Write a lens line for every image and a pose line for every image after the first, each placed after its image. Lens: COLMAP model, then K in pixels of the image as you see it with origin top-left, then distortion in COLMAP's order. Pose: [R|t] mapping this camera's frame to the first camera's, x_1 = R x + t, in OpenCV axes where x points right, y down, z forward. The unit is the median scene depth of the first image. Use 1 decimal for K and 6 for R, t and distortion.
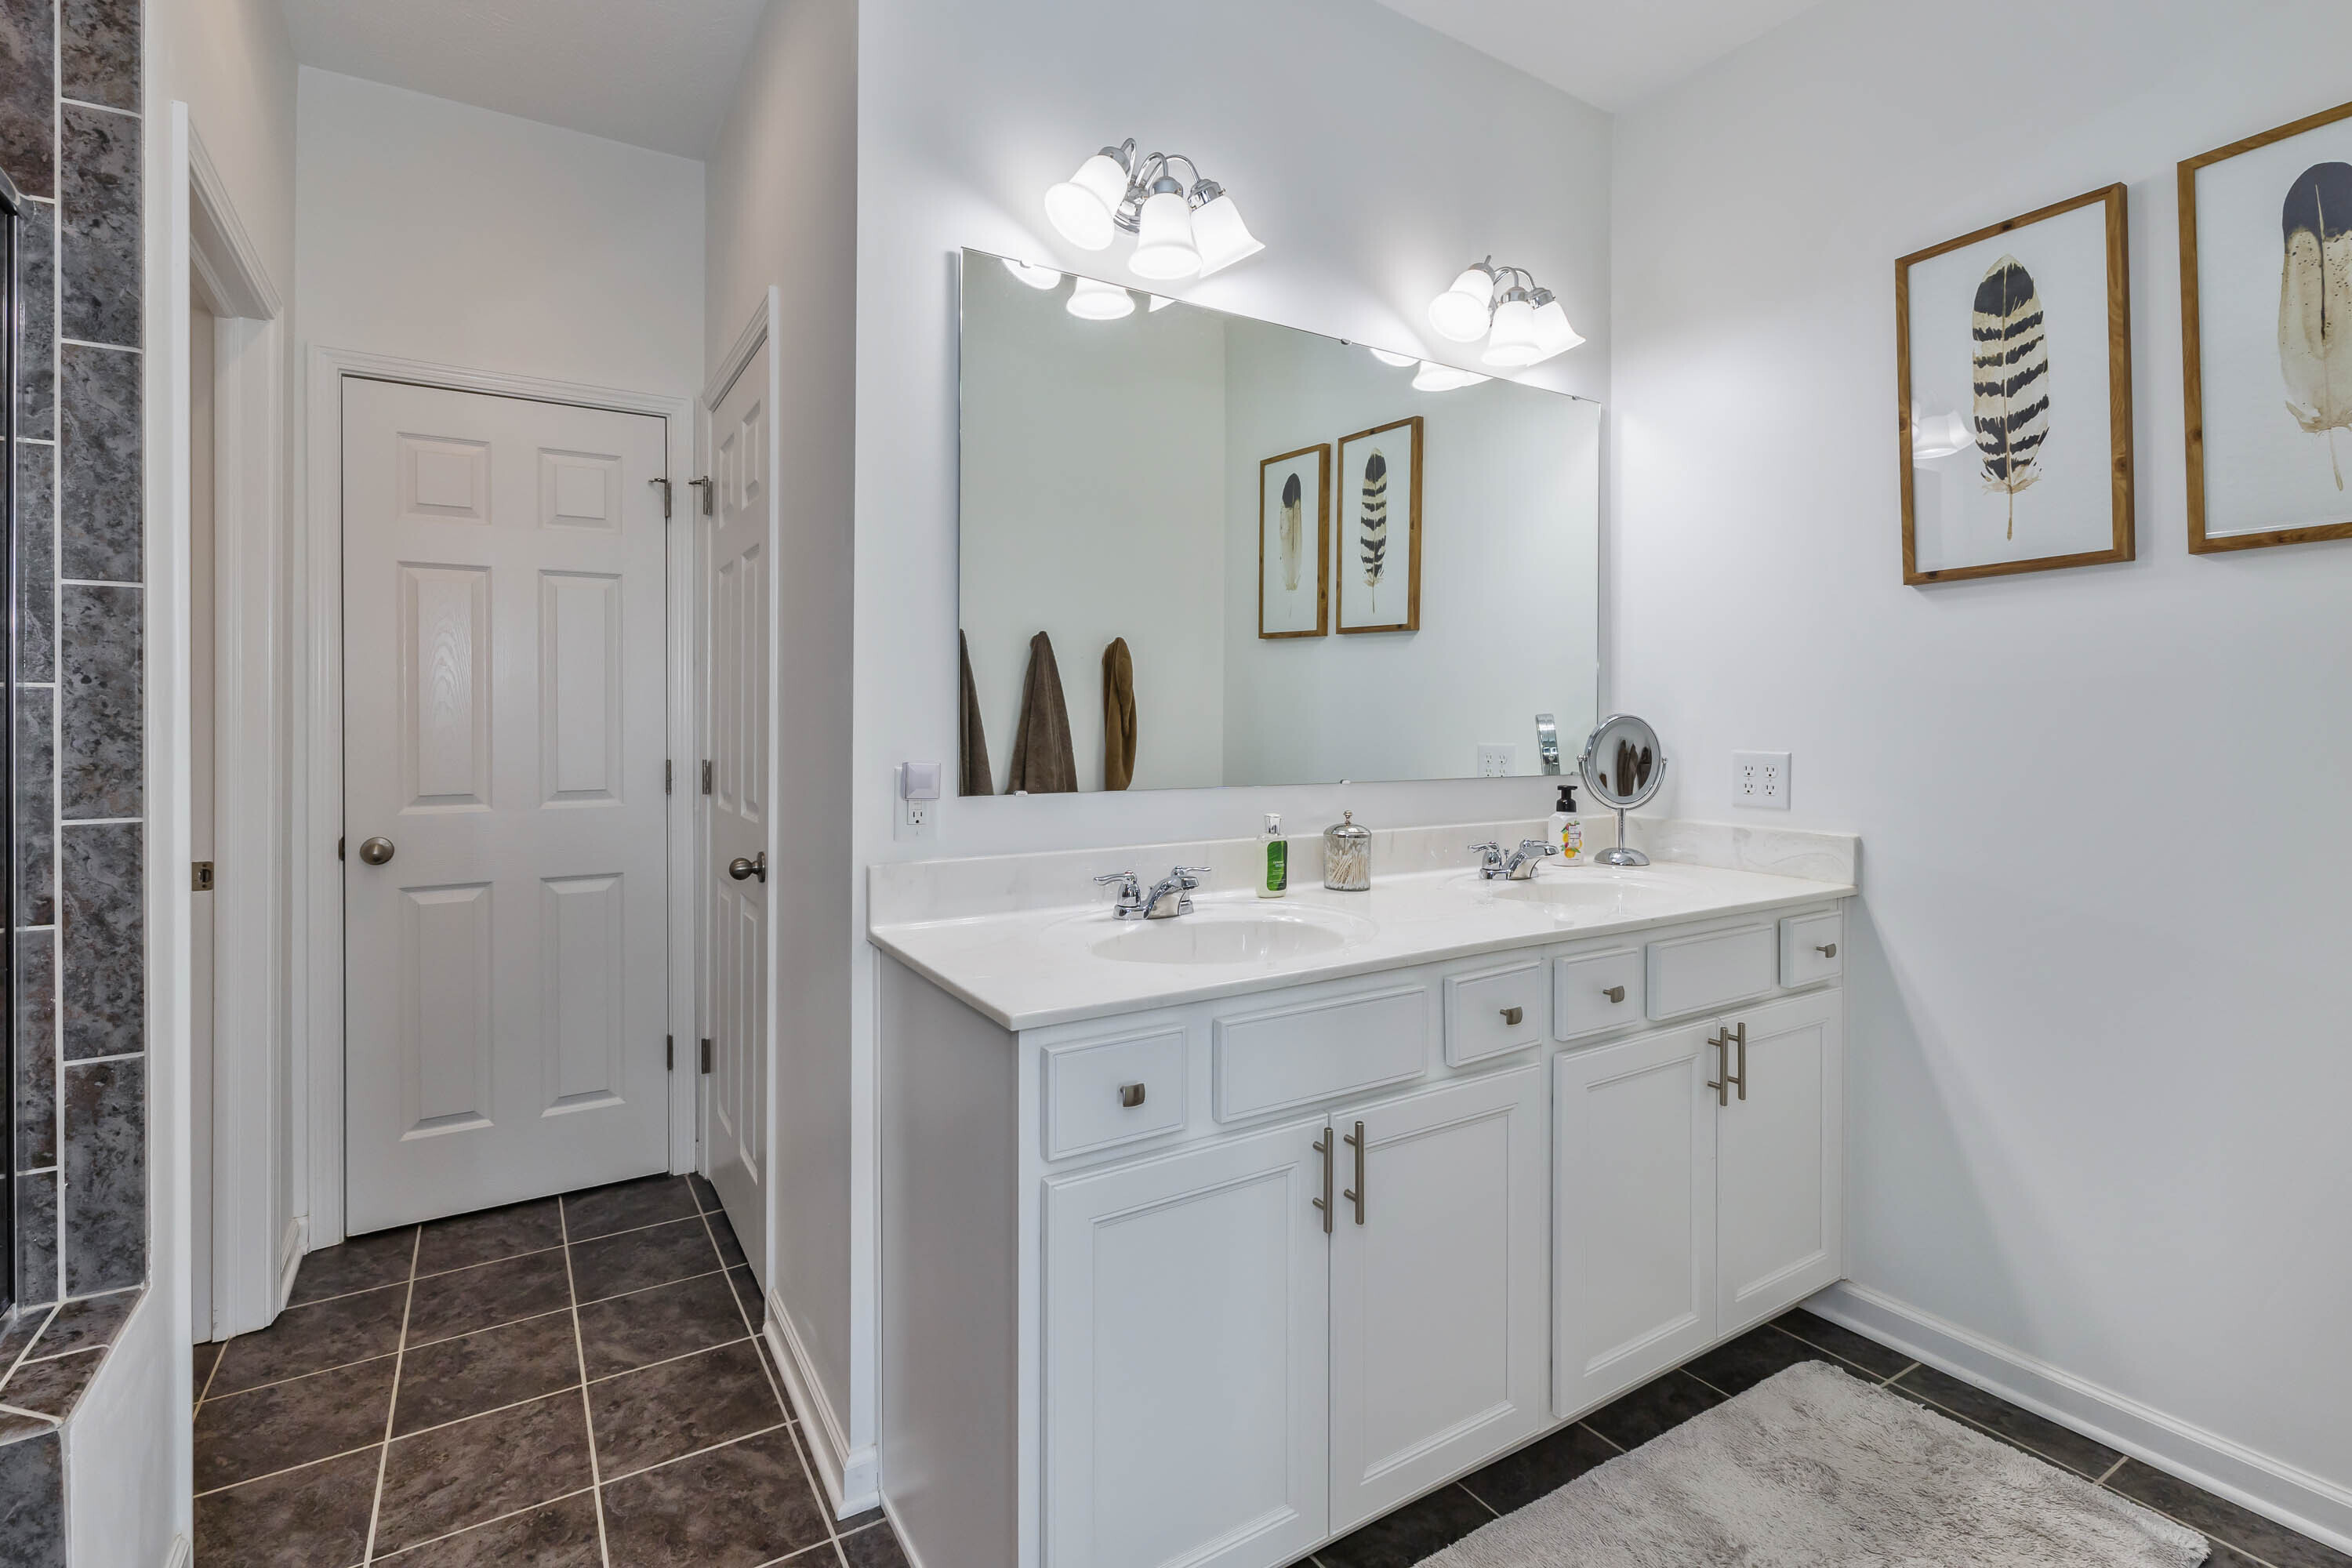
lens RADIAL K [[1029.8, 0, 1167.1], [0, 1029.8, 717.9], [0, 0, 1]] dist [0.000451, 0.000127]
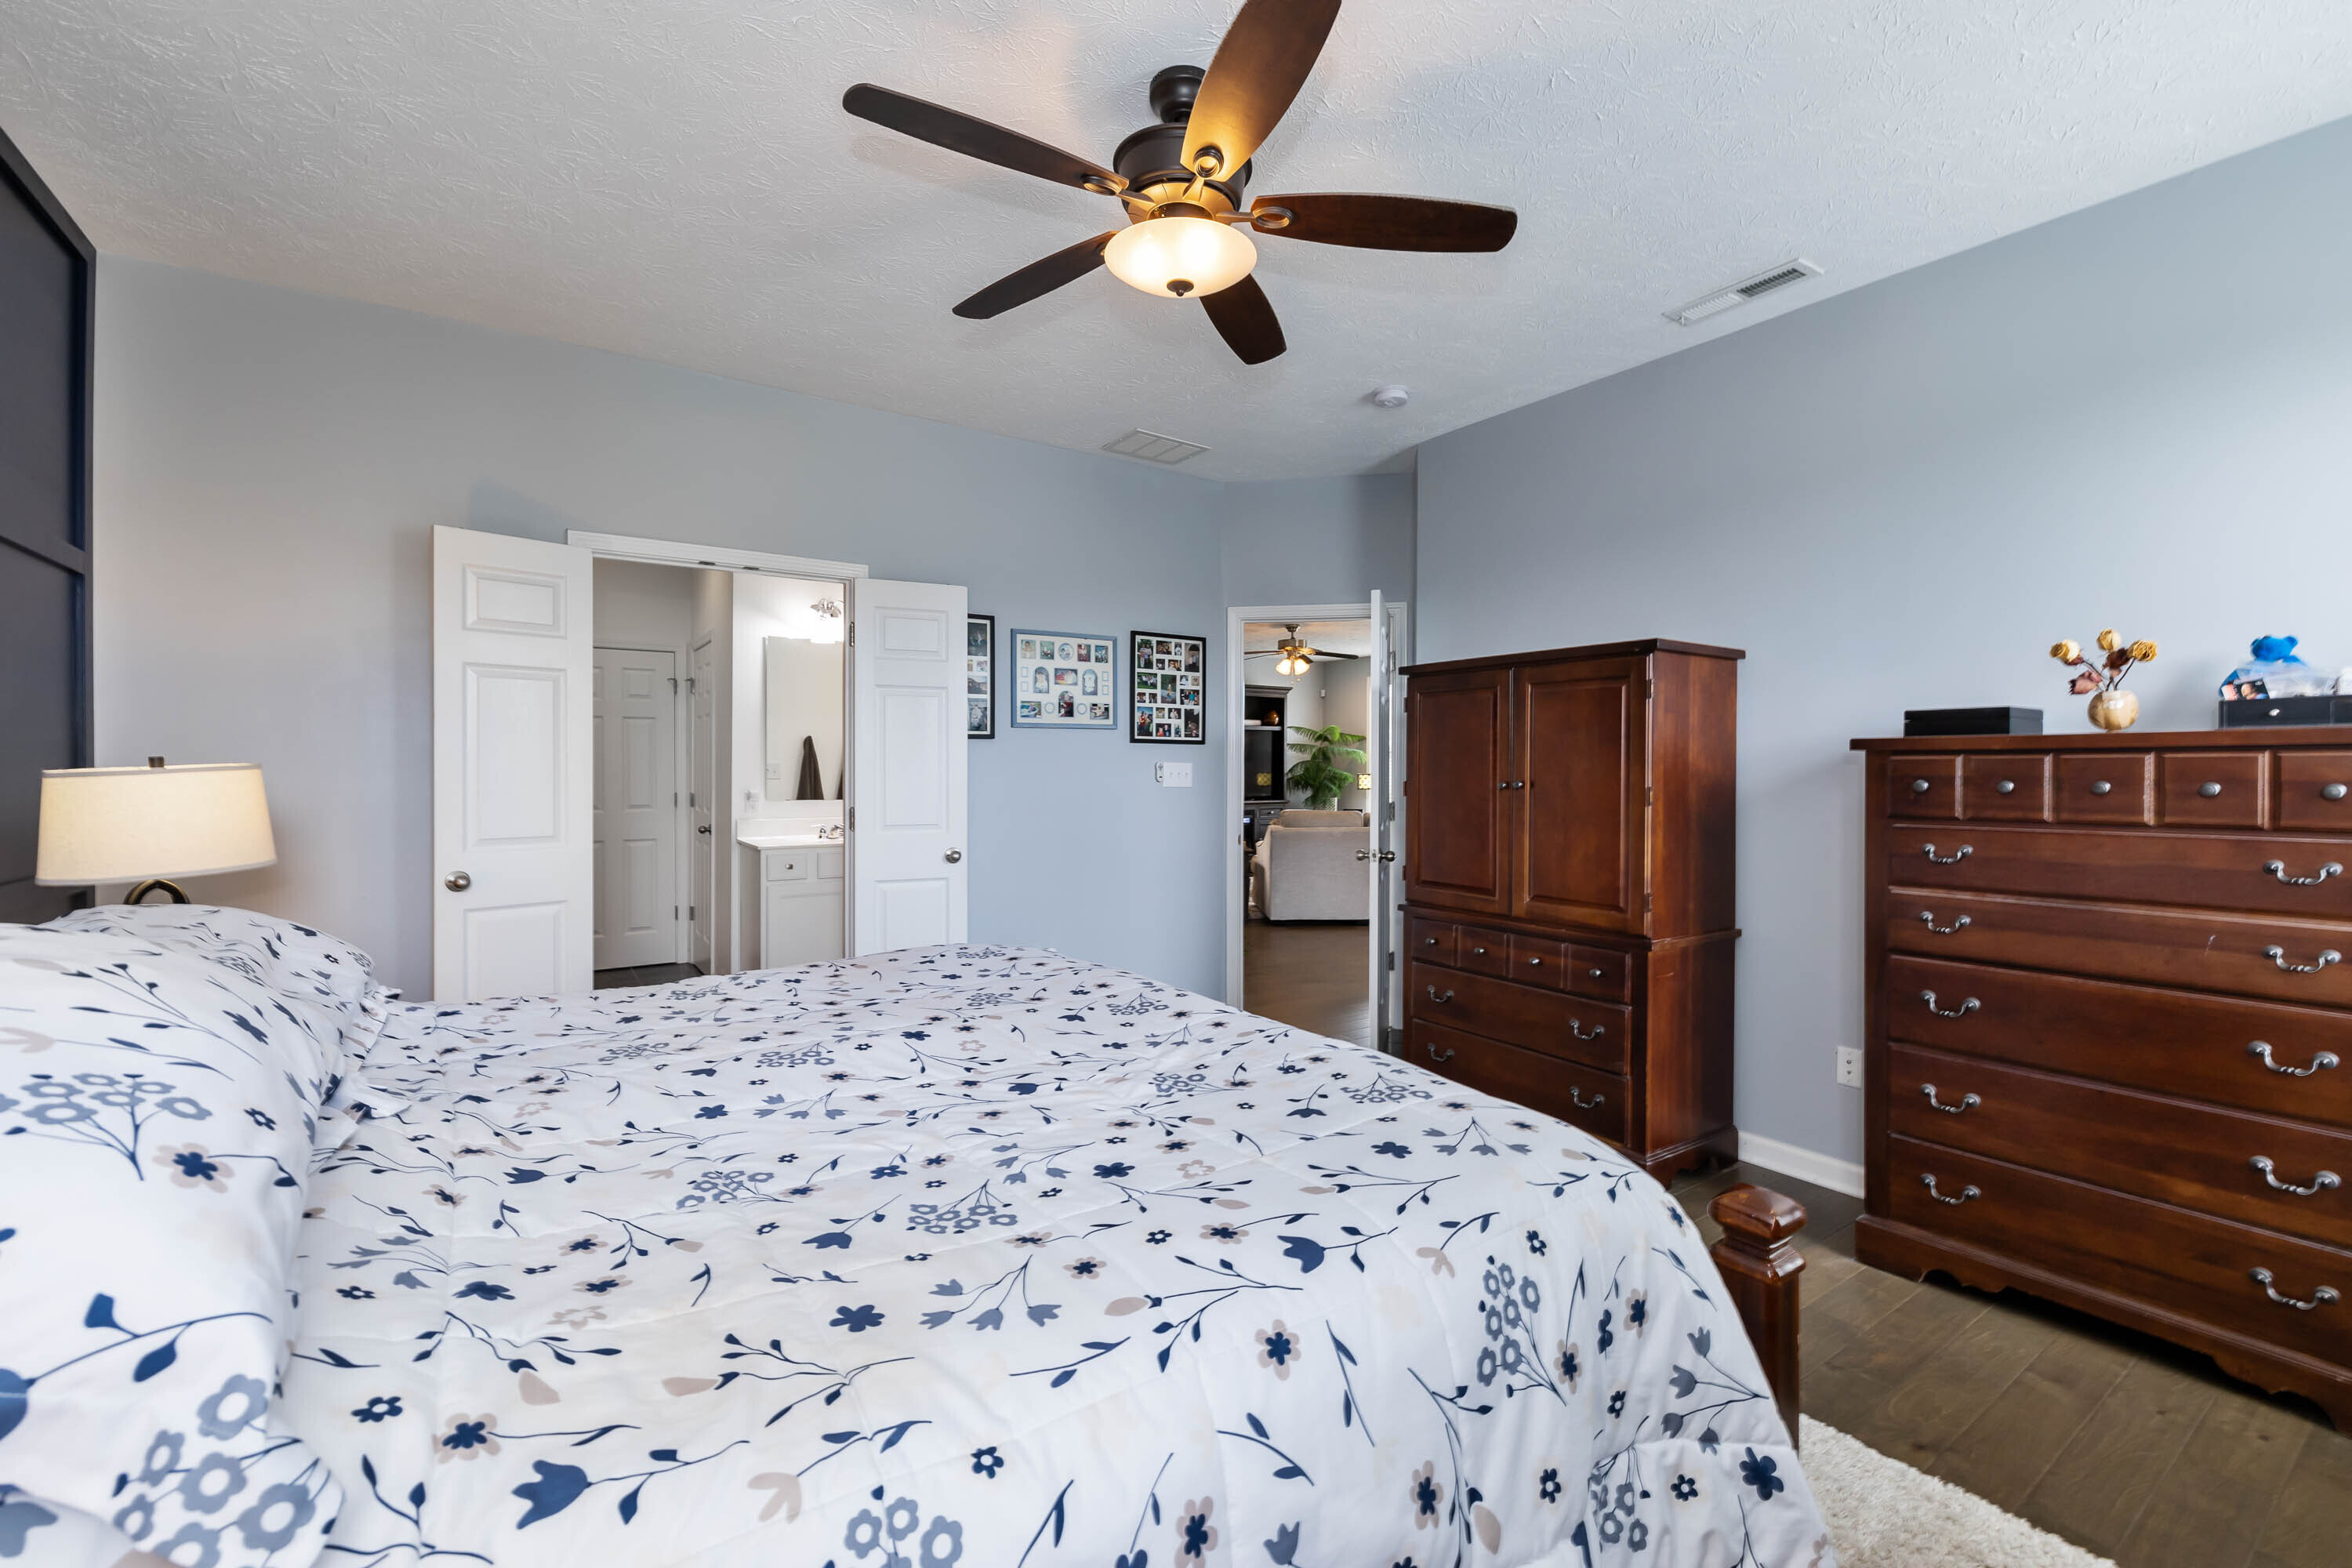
lens RADIAL K [[1002.9, 0, 1166.3], [0, 1002.9, 768.6], [0, 0, 1]] dist [0.012944, -0.000177]
pose [[0.999965, -0.002253, 0.008021, 0.832044], [0.002271, 0.999995, -0.002225, -0.010837], [-0.008016, 0.002243, 0.999965, -1.759527]]
